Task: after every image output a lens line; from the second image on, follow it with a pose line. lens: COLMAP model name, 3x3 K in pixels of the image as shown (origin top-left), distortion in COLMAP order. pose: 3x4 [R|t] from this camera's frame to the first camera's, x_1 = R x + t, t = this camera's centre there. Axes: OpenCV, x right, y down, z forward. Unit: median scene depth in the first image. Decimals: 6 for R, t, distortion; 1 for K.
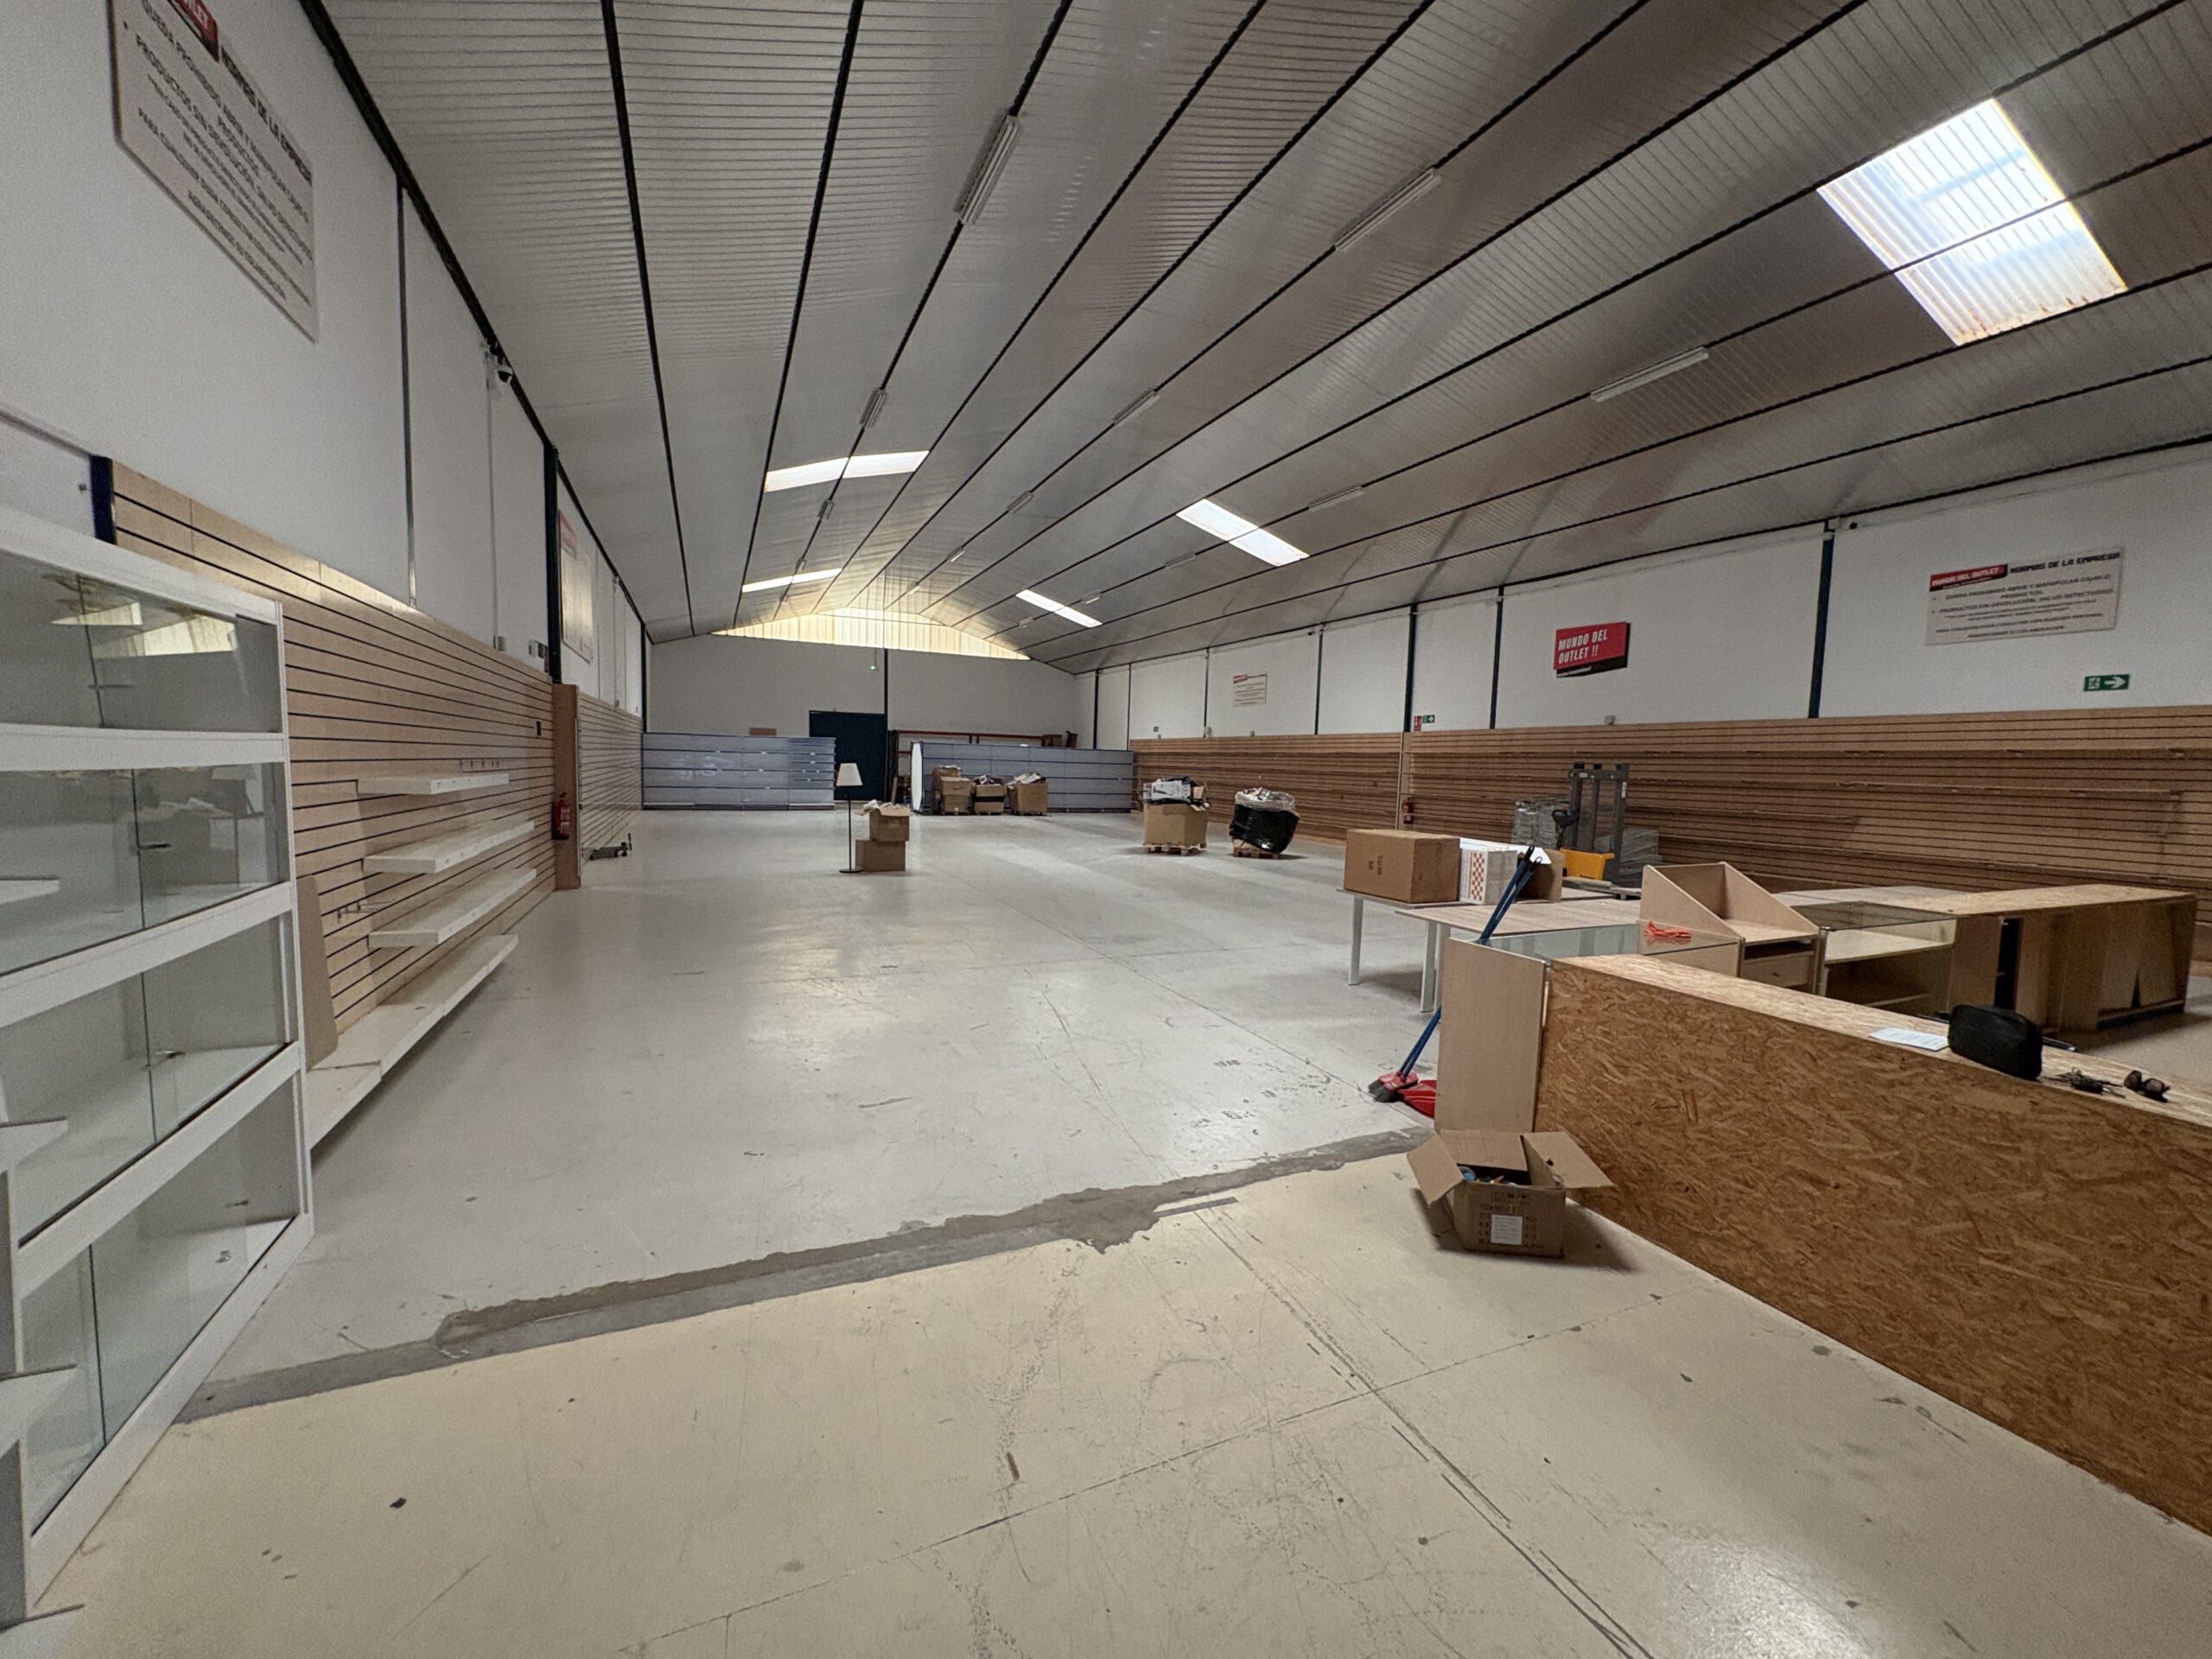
lens RADIAL K [[875.9, 0, 1106.0], [0, 875.9, 829.5], [0, 0, 1]] dist [-0.001816, -0.000189]
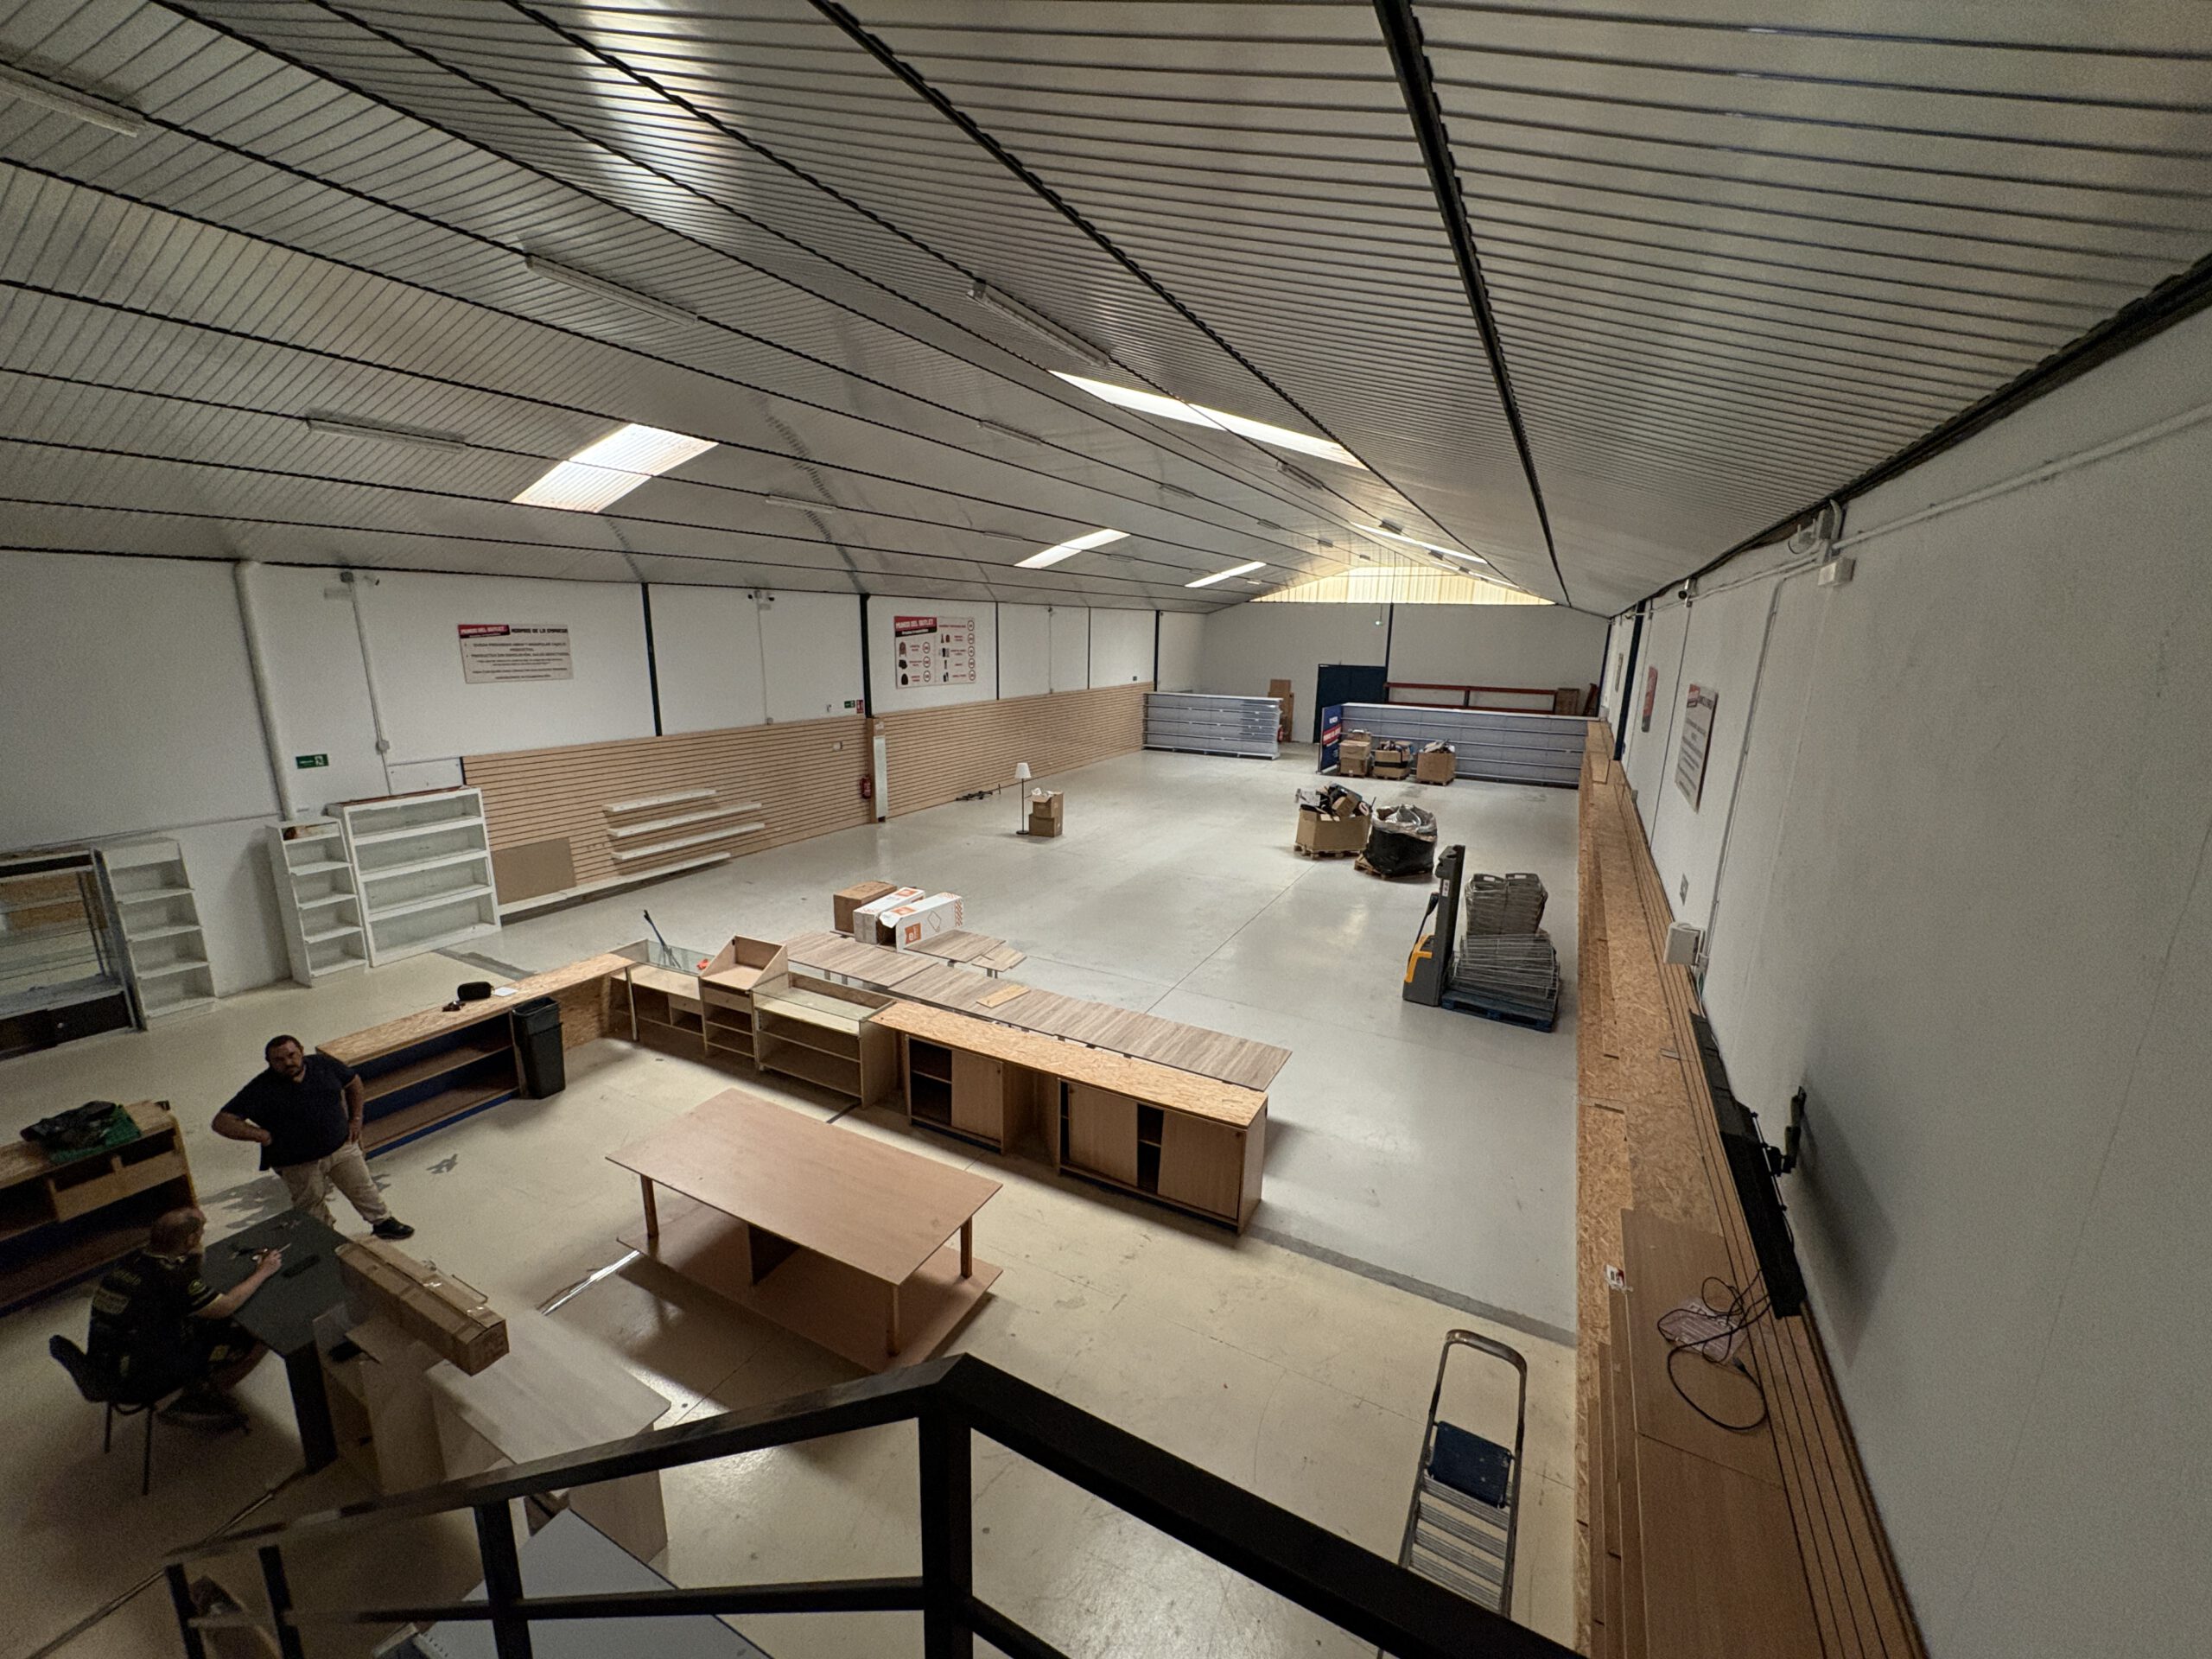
lens RADIAL K [[875.9, 0, 1106.0], [0, 875.9, 829.5], [0, 0, 1]] dist [-0.001816, -0.000189]
pose [[0.616276, 0.158327, -0.771451, 0.425765], [-0.059028, 0.986113, 0.155229, -0.089155], [0.785315, -0.050126, 0.617064, 0.072819]]
